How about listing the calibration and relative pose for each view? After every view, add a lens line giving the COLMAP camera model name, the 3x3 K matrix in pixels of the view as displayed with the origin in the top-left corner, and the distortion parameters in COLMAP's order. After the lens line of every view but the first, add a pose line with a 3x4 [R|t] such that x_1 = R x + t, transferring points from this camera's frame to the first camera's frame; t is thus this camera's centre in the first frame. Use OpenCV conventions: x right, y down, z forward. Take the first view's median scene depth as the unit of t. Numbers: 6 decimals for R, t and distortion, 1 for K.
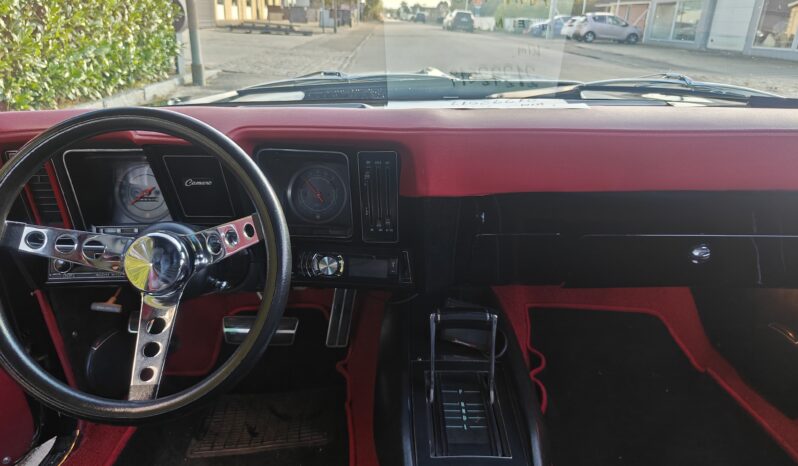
lens RADIAL K [[558.4, 0, 394.2], [0, 558.4, 233.0], [0, 0, 1]] dist [-0.006181, 0.016732]
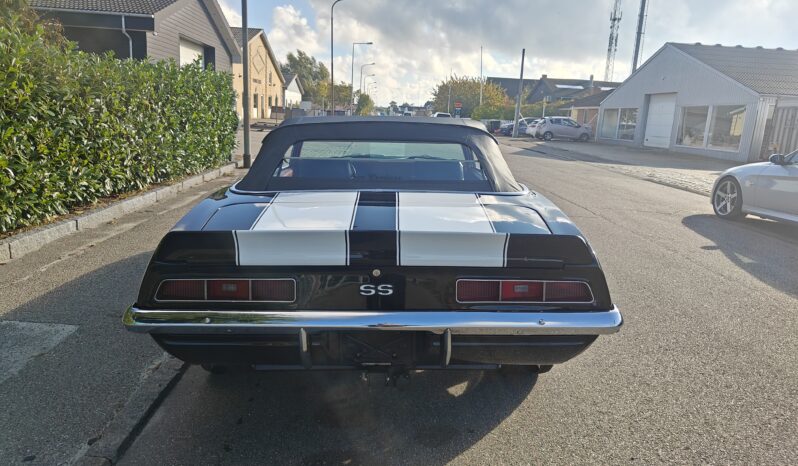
lens RADIAL K [[558.4, 0, 398.5], [0, 558.4, 229.5], [0, 0, 1]] dist [-0.006181, 0.016732]
pose [[0.999658, 0.003180, 0.025975, 0.003872], [0.001173, 0.986149, -0.165860, 0.034931], [-0.026143, 0.165833, 0.985807, -0.109483]]
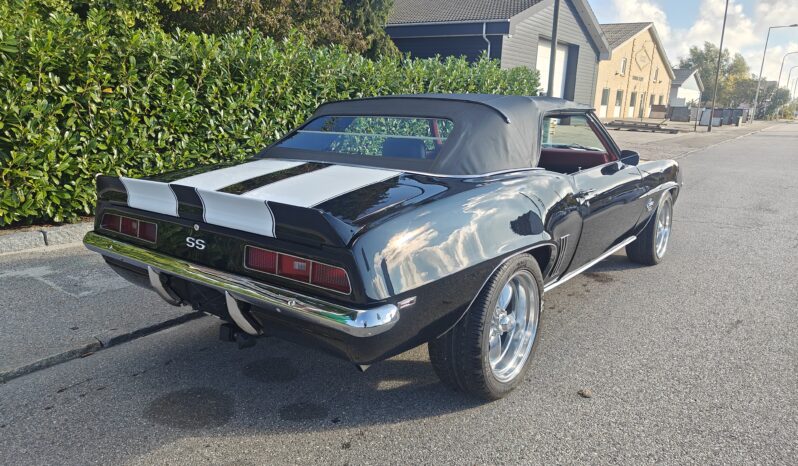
lens RADIAL K [[558.4, 0, 403.7], [0, 558.4, 231.1], [0, 0, 1]] dist [-0.006181, 0.016732]
pose [[0.802249, 0.128483, -0.583000, 0.057082], [-0.220857, 0.971155, -0.089890, 0.030749], [0.554634, 0.200874, 0.807484, -0.089886]]
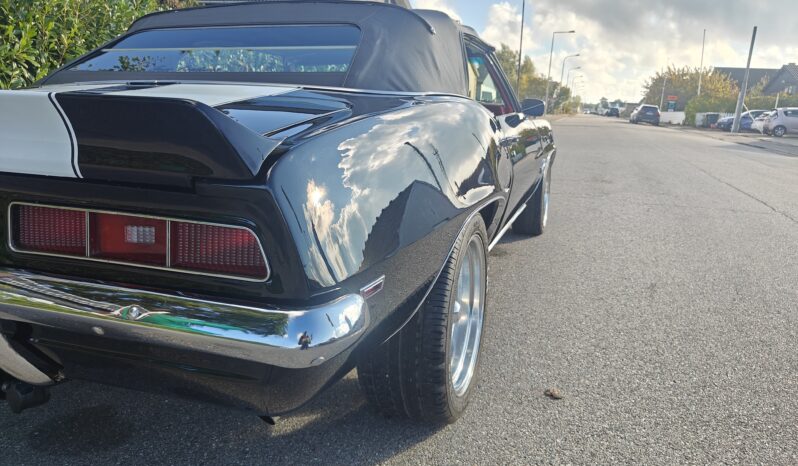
lens RADIAL K [[558.4, 0, 402.6], [0, 558.4, 231.7], [0, 0, 1]] dist [-0.006181, 0.016732]
pose [[0.947852, 0.080090, -0.308485, 0.037962], [-0.127126, 0.982587, -0.135503, 0.033190], [0.292261, 0.167653, 0.941528, -0.072536]]
